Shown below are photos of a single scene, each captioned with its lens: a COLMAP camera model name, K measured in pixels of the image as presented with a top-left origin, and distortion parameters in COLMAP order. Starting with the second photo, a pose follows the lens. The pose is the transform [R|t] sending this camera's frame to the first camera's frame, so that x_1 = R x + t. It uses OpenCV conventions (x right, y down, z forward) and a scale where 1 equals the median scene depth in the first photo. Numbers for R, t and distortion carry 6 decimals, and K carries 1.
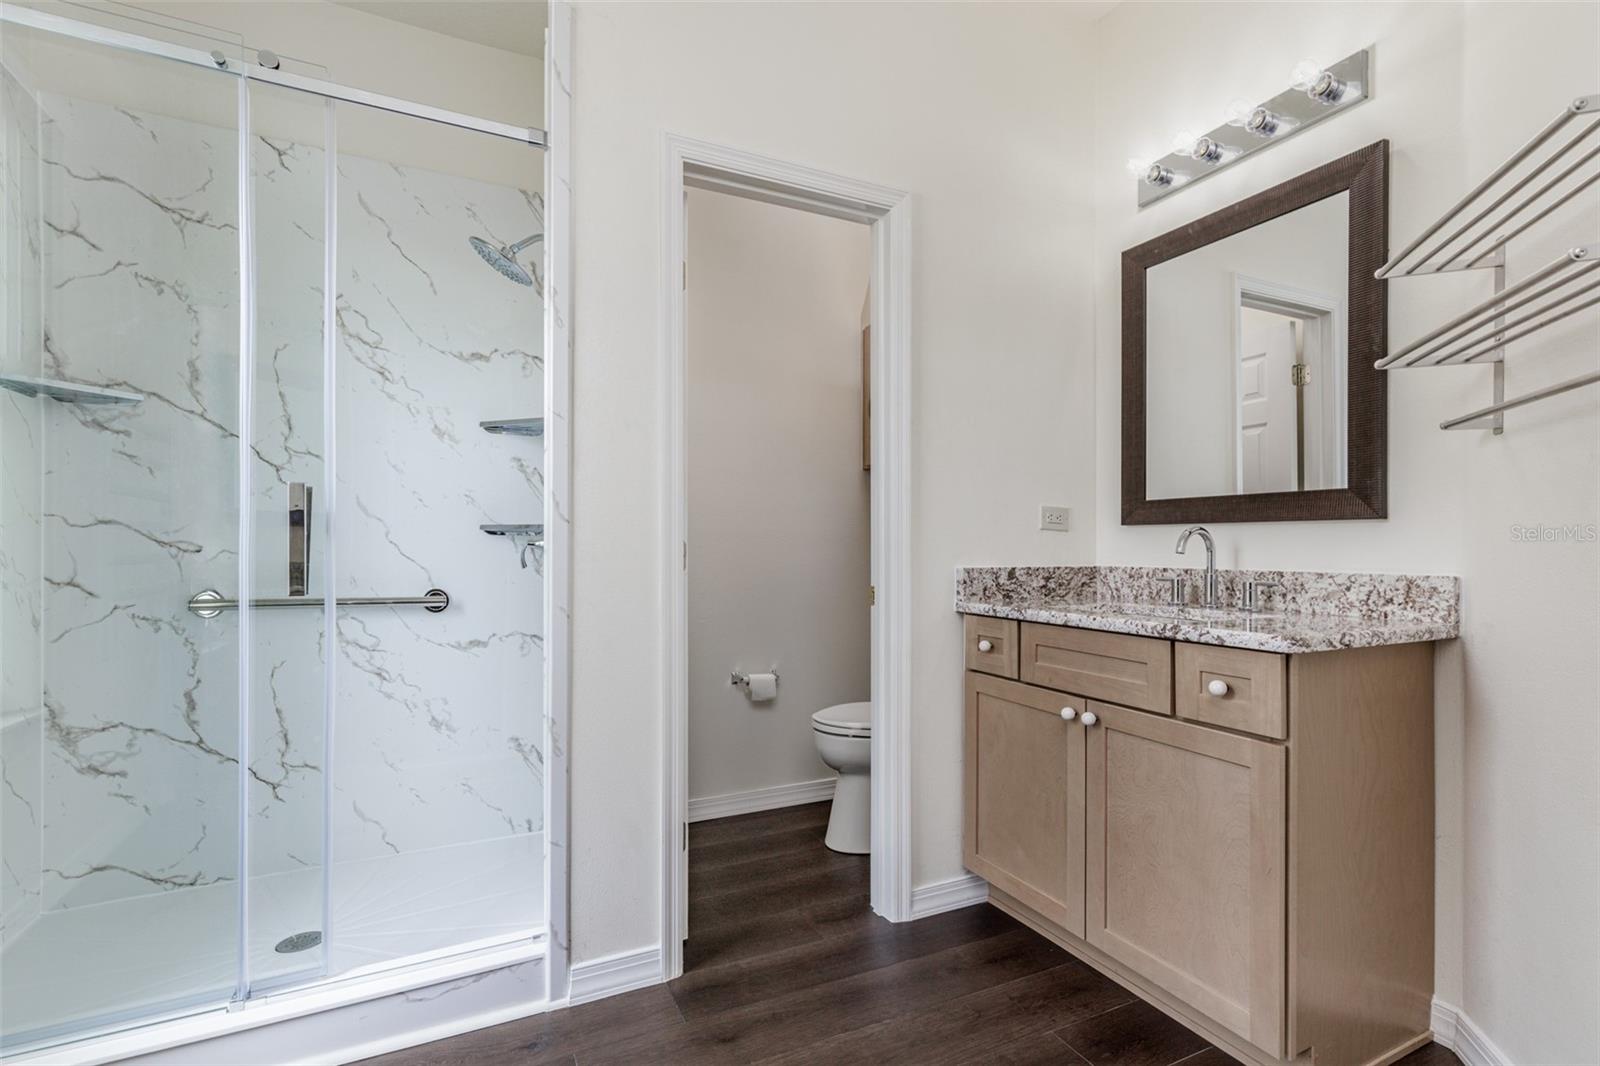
lens RADIAL K [[724.4, 0, 809.0], [0, 724.4, 546.1], [0, 0, 1]] dist [-0.001007, -0.000845]
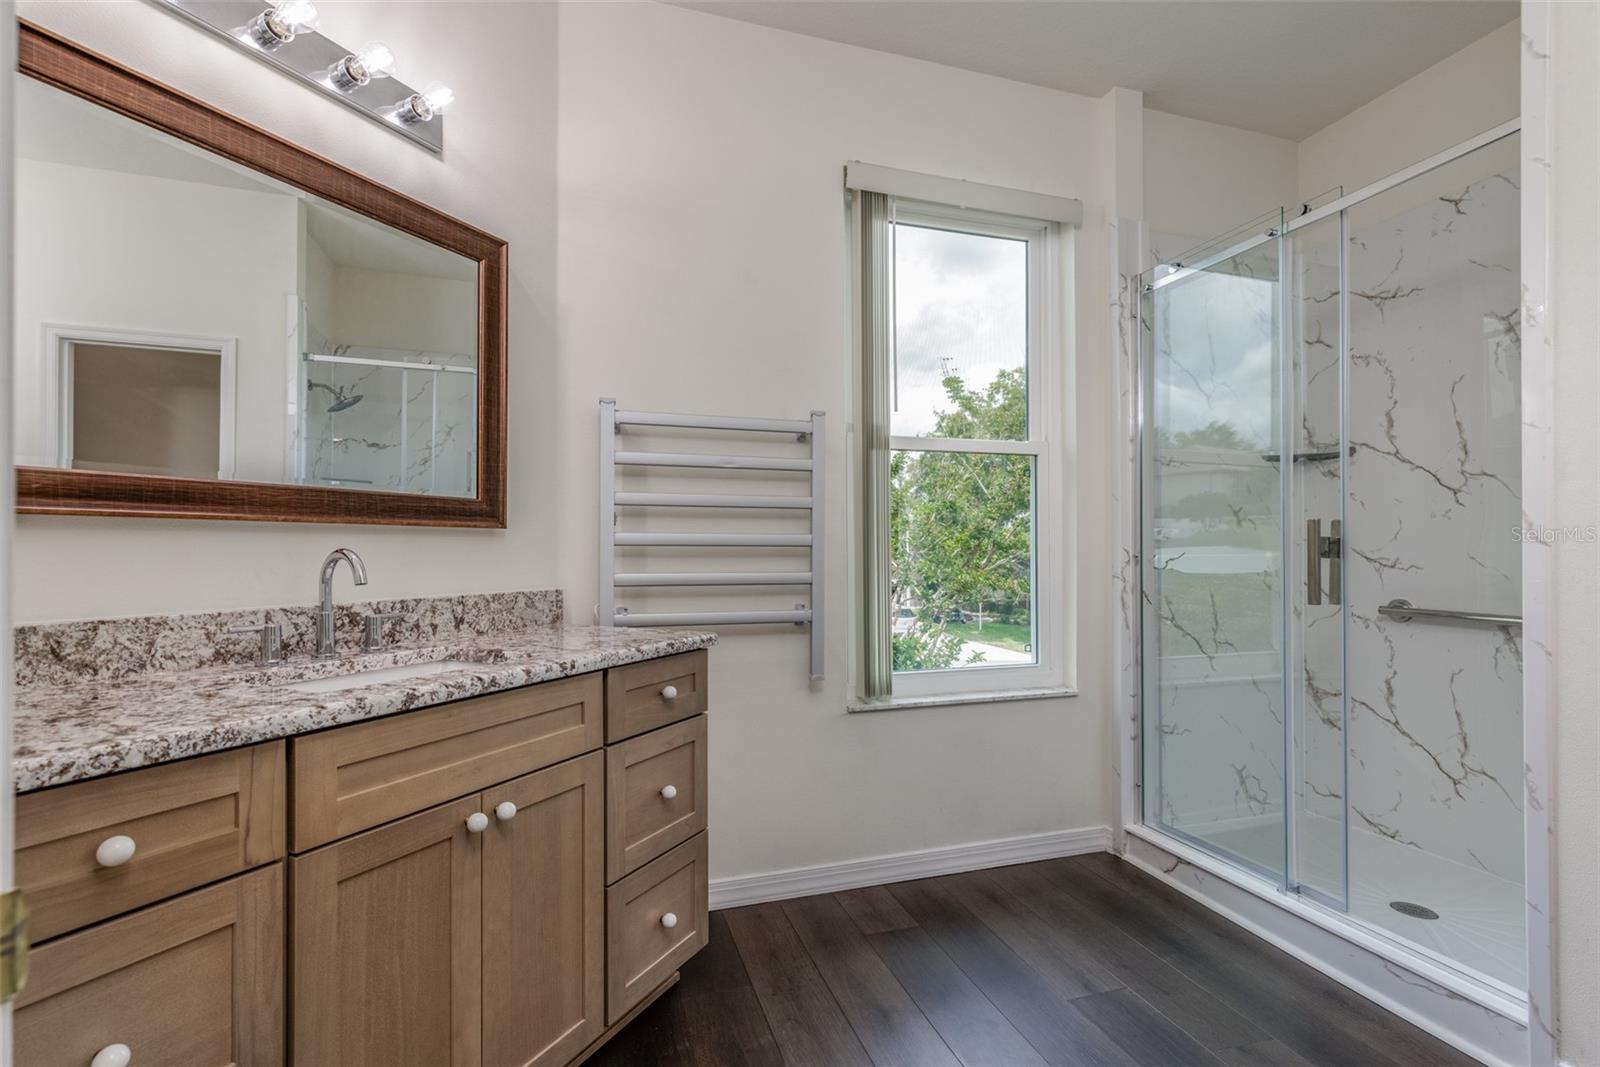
lens RADIAL K [[724.4, 0, 809.0], [0, 724.4, 546.6], [0, 0, 1]] dist [-0.001007, -0.000845]
pose [[-0.134581, -0.007033, -0.990878, 0.533851], [0.003894, 0.999963, -0.007627, -0.022336], [0.990895, -0.004885, -0.134549, 0.196110]]
